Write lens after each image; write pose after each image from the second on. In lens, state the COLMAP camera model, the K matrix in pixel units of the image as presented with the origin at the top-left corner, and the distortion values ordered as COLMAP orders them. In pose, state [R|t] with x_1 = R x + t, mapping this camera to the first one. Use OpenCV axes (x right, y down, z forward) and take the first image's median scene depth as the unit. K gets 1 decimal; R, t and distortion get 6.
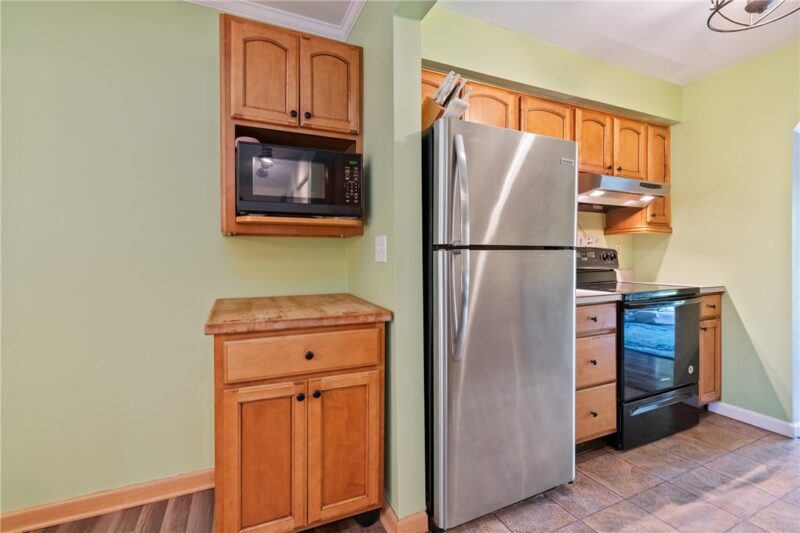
lens RADIAL K [[361.7, 0, 398.2], [0, 361.7, 261.5], [0, 0, 1]] dist [-0.003511, 0.001724]
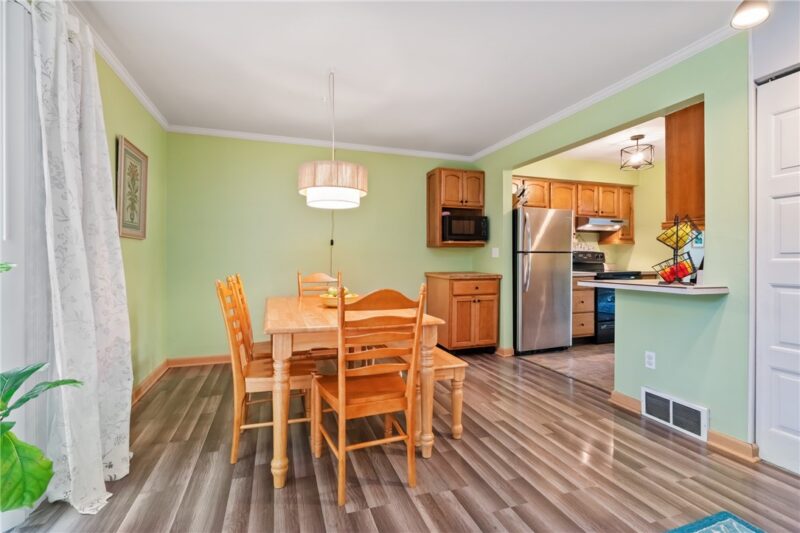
lens RADIAL K [[361.7, 0, 399.0], [0, 361.7, 261.8], [0, 0, 1]] dist [-0.003511, 0.001724]
pose [[0.996371, 0.005083, -0.084966, -0.508861], [-0.005265, 0.999984, -0.001919, 0.040126], [0.084955, 0.002359, 0.996382, -1.655049]]
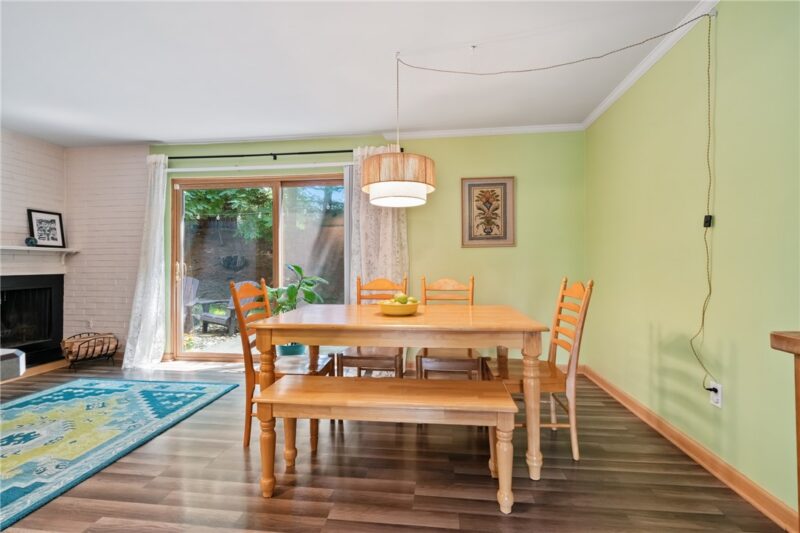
lens RADIAL K [[361.7, 0, 401.3], [0, 361.7, 264.7], [0, 0, 1]] dist [-0.003511, 0.001724]
pose [[-0.516287, 0.004144, -0.856405, 0.274637], [0.001439, 0.999991, 0.003972, 0.034099], [0.856414, 0.000819, -0.516289, 0.558586]]
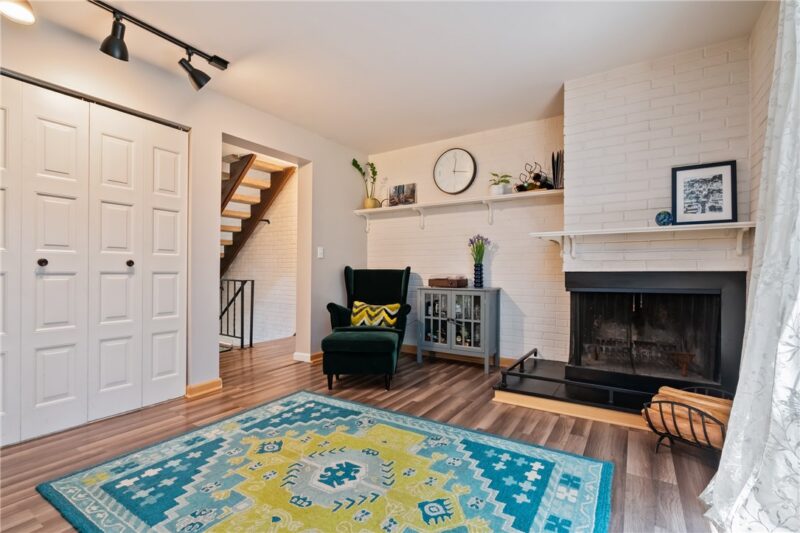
lens RADIAL K [[361.7, 0, 397.9], [0, 361.7, 271.0], [0, 0, 1]] dist [-0.003511, 0.001724]
pose [[-0.545083, 0.003379, 0.838375, -1.098733], [0.002600, 0.999994, -0.002341, 0.105484], [-0.838378, 0.000904, -0.545088, -0.926020]]
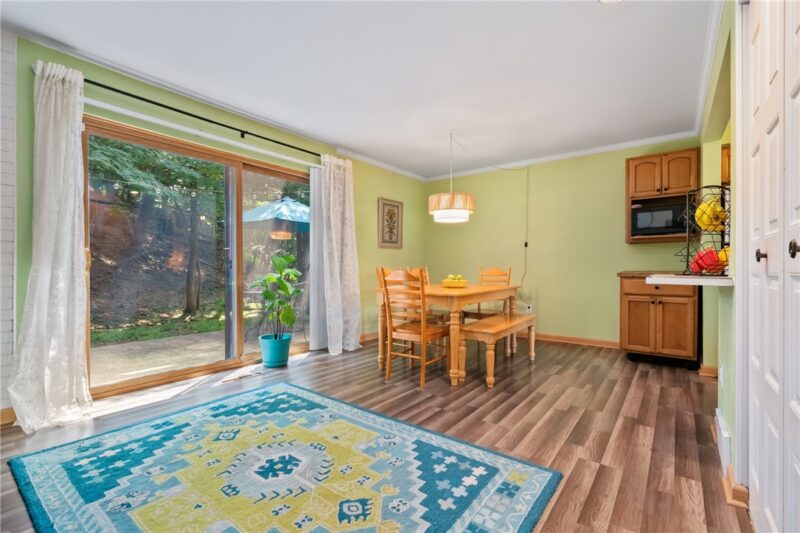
lens RADIAL K [[361.7, 0, 399.8], [0, 361.7, 268.8], [0, 0, 1]] dist [-0.003511, 0.001724]
pose [[0.474714, 0.009482, -0.880089, 0.956596], [-0.008505, 0.999945, 0.006186, 0.095888], [0.880099, 0.004548, 0.474768, -1.544583]]
